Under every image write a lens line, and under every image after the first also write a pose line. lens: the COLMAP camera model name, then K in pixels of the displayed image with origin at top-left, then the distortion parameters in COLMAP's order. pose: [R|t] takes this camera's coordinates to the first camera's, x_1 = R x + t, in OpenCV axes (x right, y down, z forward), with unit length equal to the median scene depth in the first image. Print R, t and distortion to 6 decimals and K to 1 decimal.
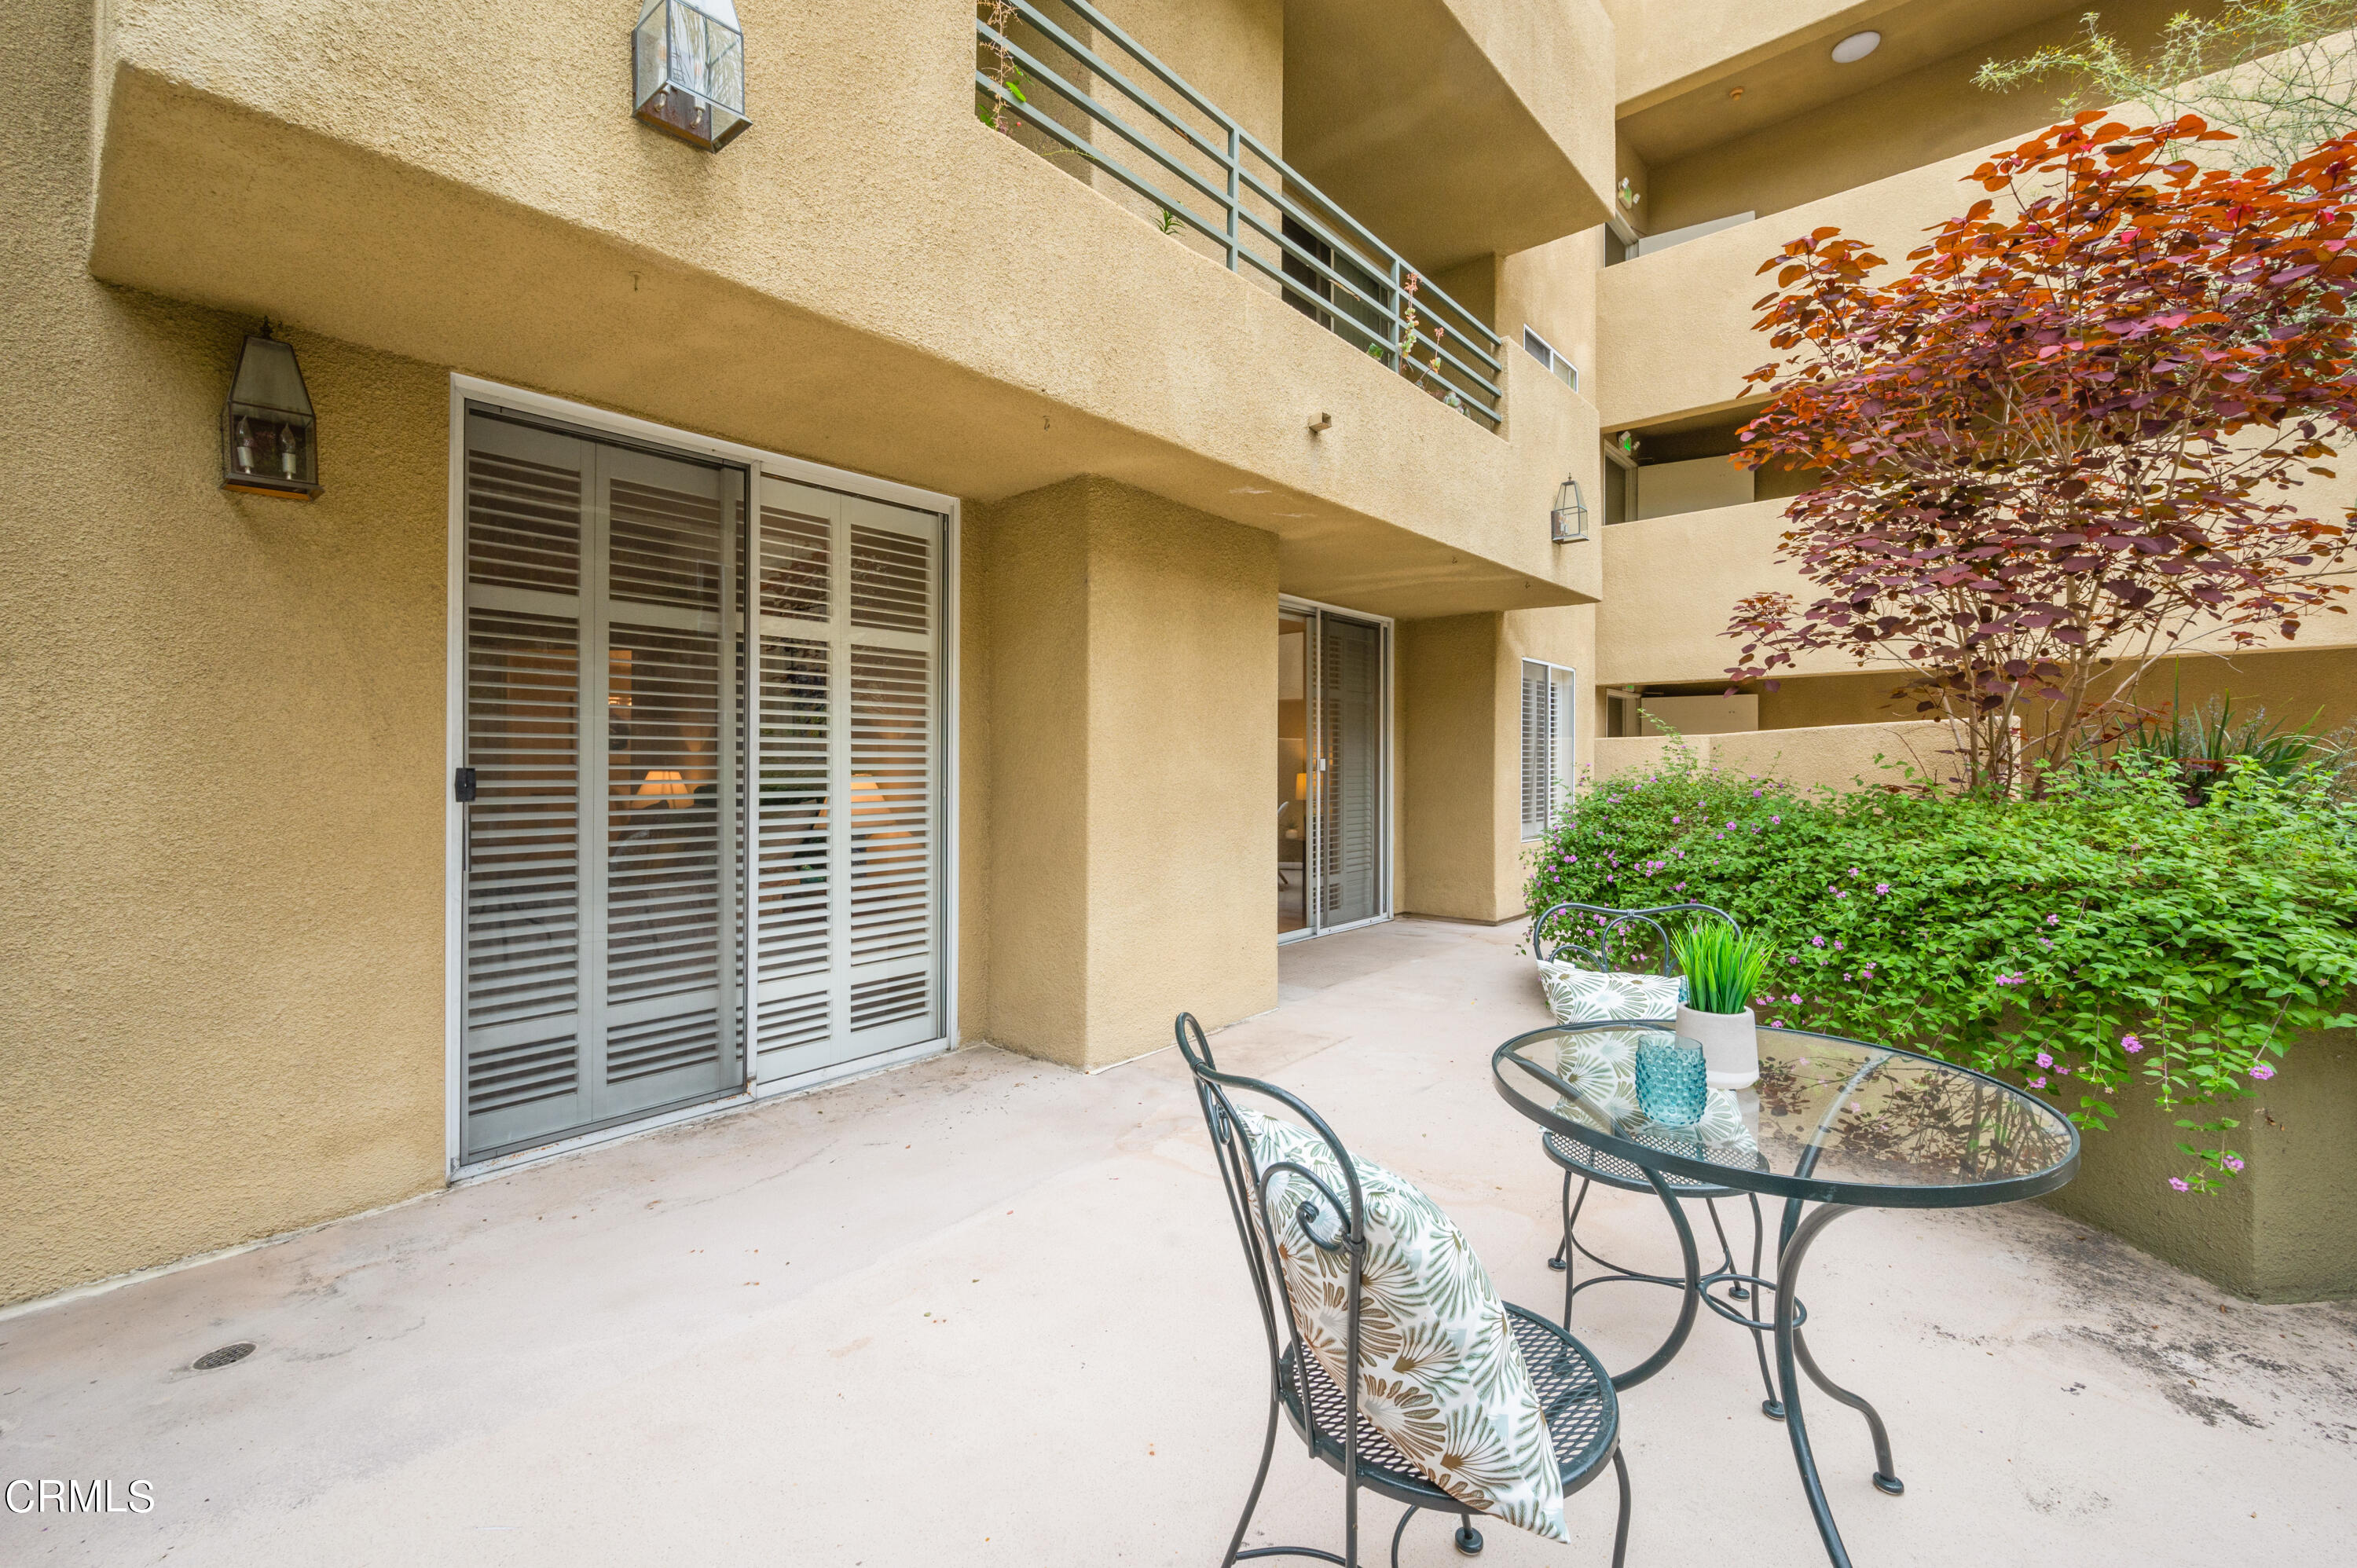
lens RADIAL K [[967.8, 0, 1179.4], [0, 967.8, 756.1], [0, 0, 1]] dist [0.000062, 0.000003]
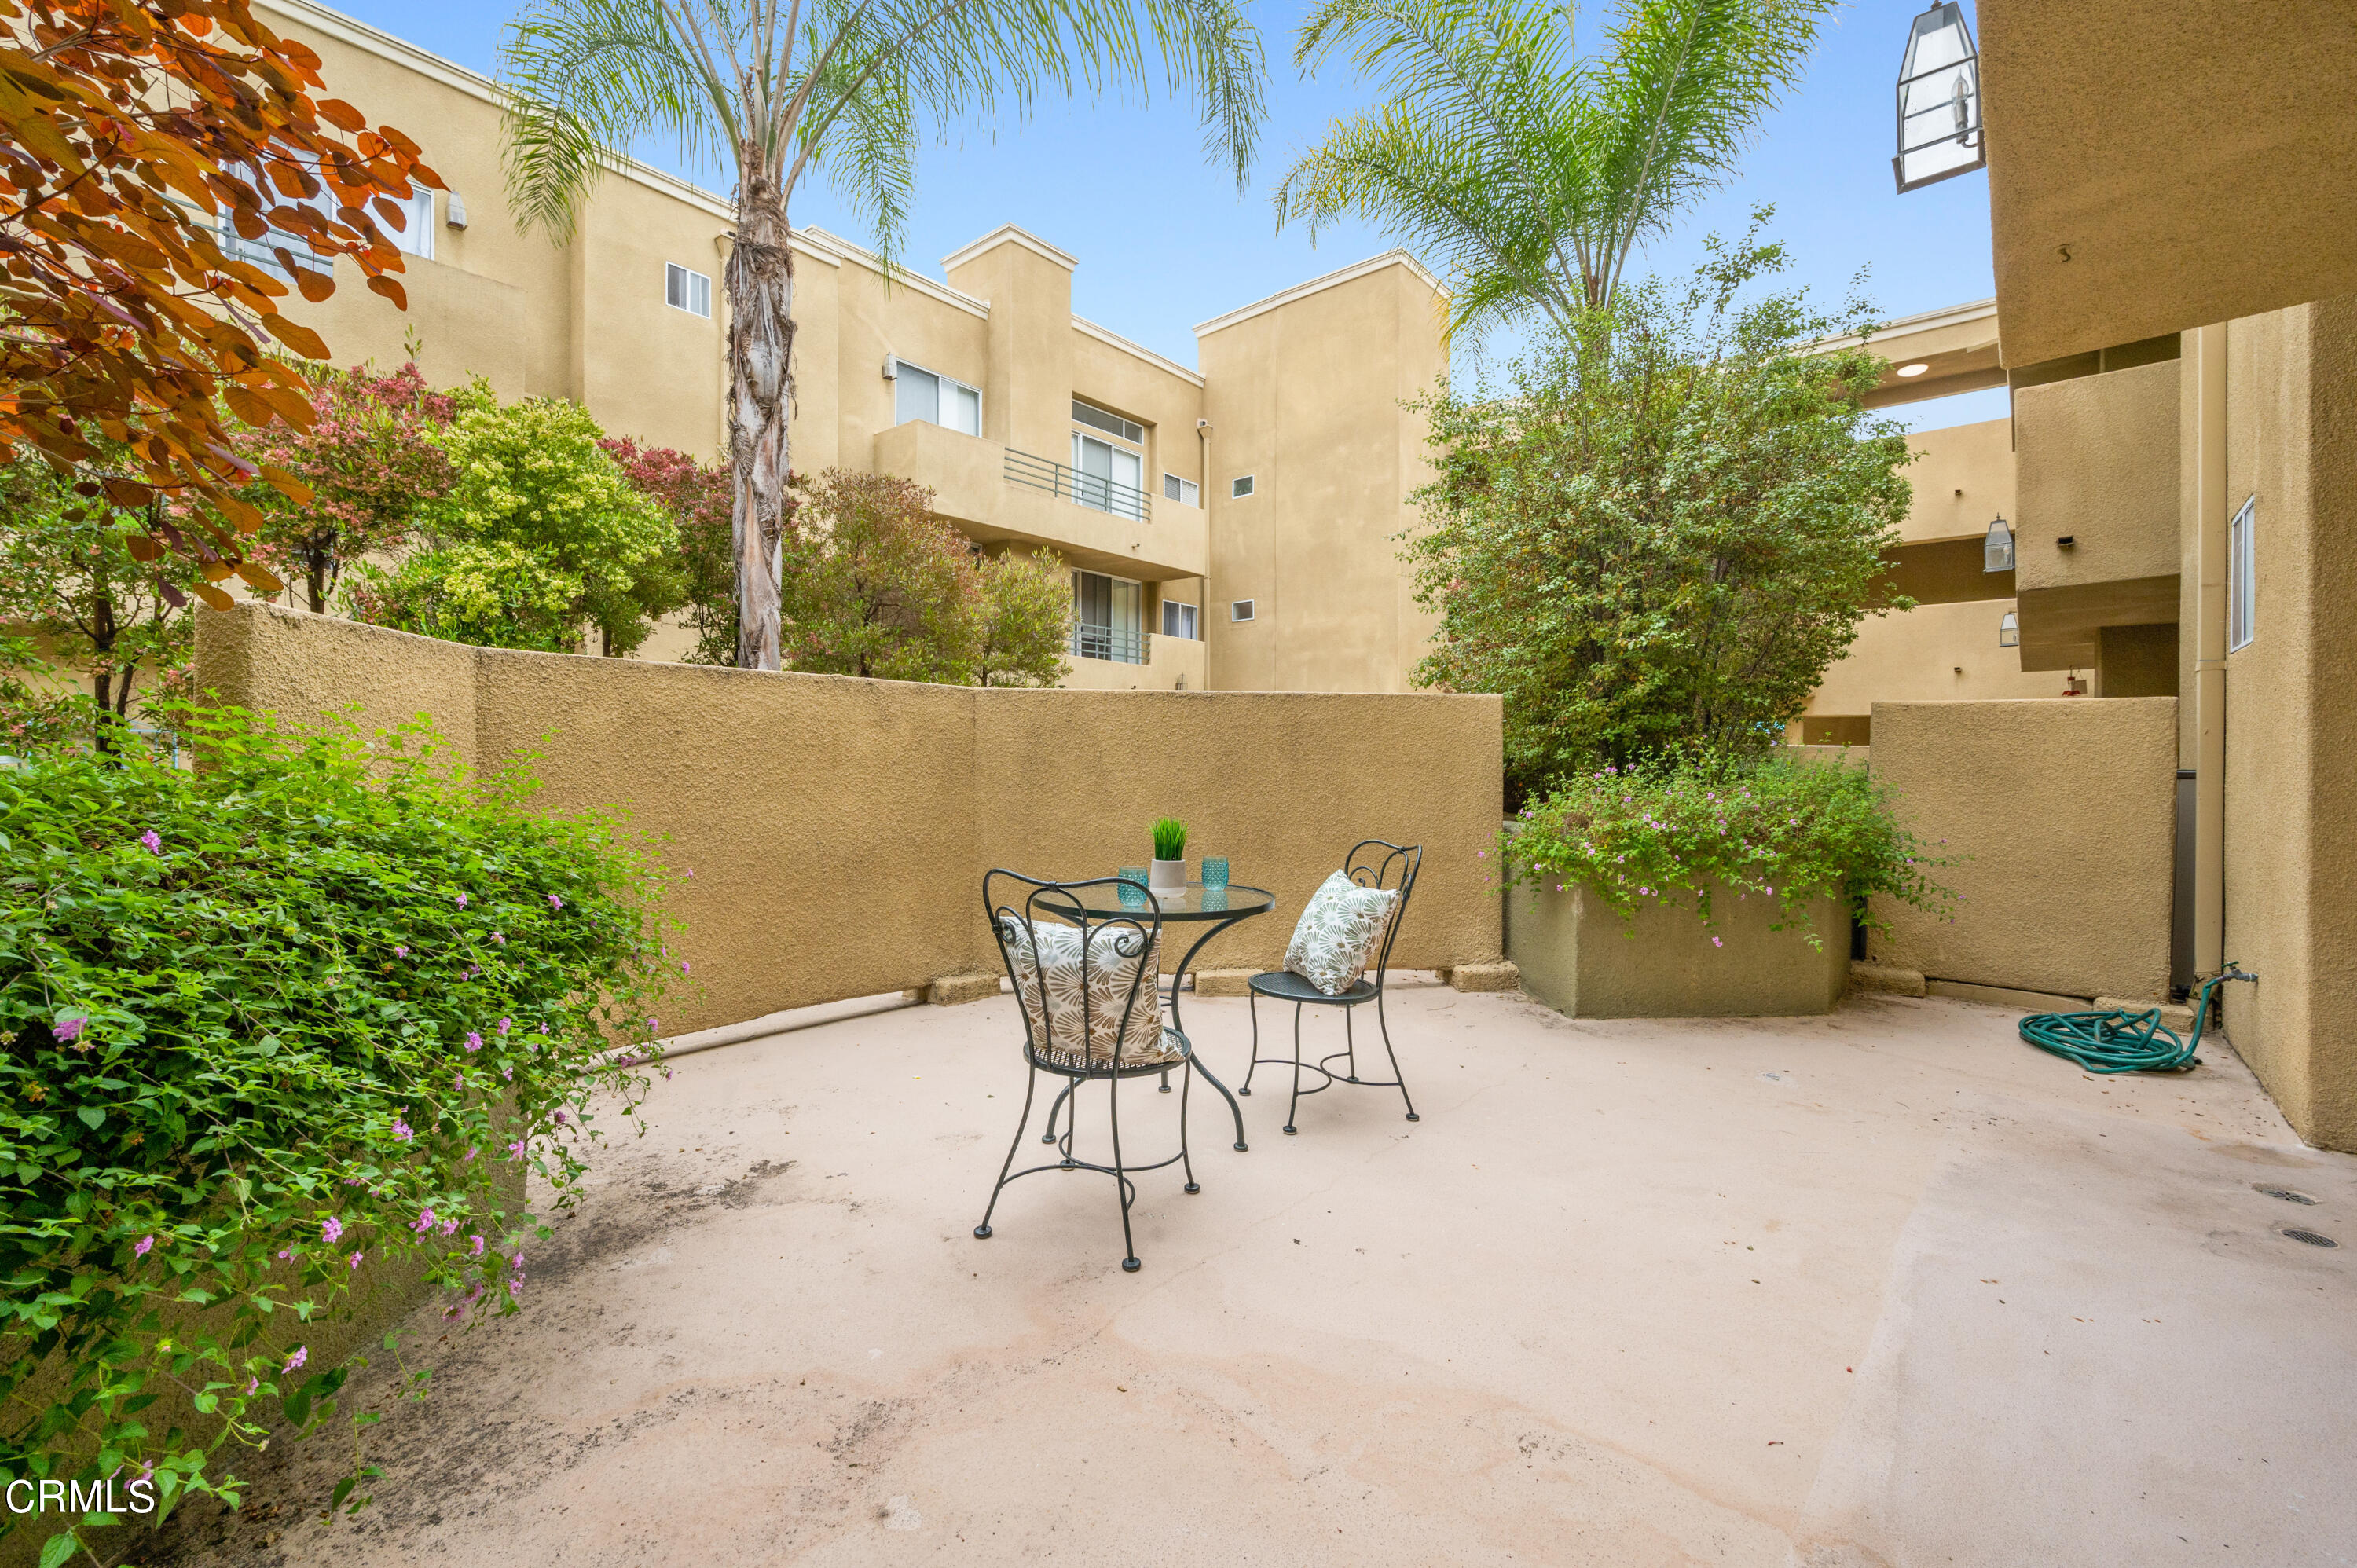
lens RADIAL K [[997.6, 0, 1178.5], [0, 997.6, 784.0], [0, 0, 1]] dist [-0.001852, -0.000228]
pose [[-0.999945, -0.001039, -0.010472, 0.395783], [-0.001126, 0.999965, 0.008308, 0.062948], [0.010463, 0.008320, -0.999911, 2.195734]]
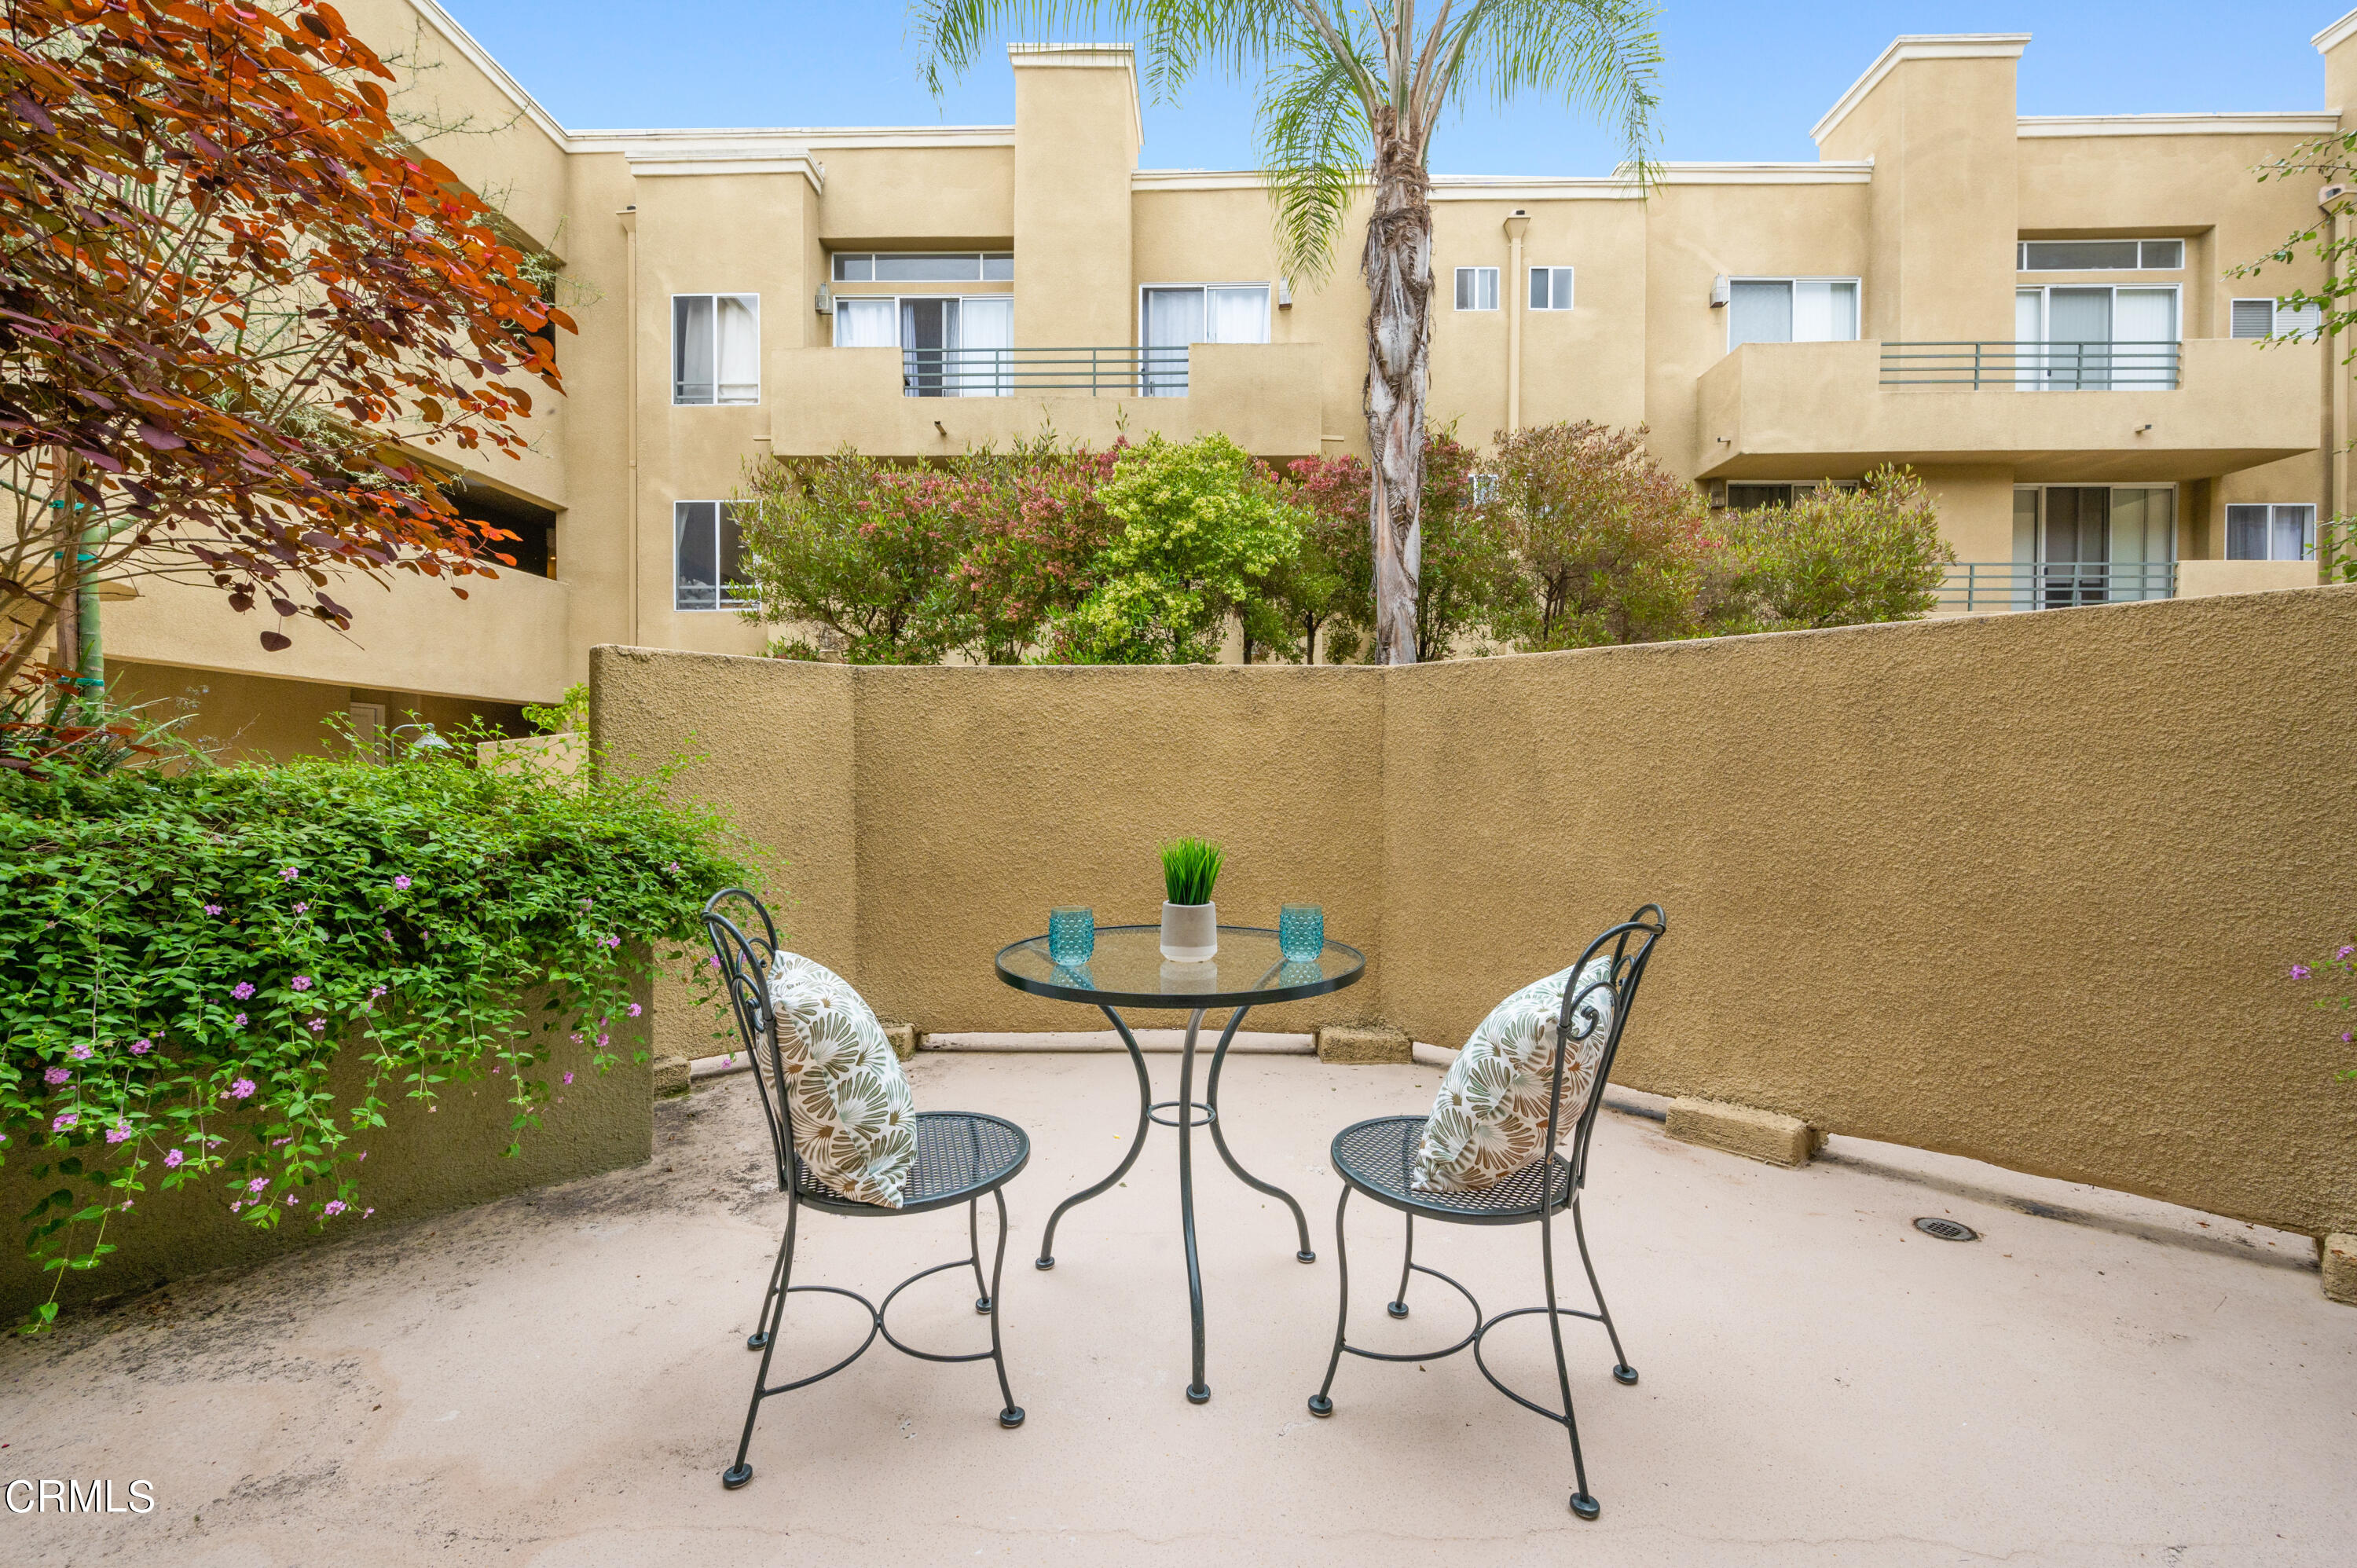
lens RADIAL K [[1029.5, 0, 1178.9], [0, 1029.5, 791.6], [0, 0, 1]] dist [0.000477, 0.000277]
pose [[-0.638447, -0.011472, 0.769580, -0.356517], [-0.005239, 0.999931, 0.010559, 0.070322], [-0.769648, 0.002710, -0.638463, 1.362729]]
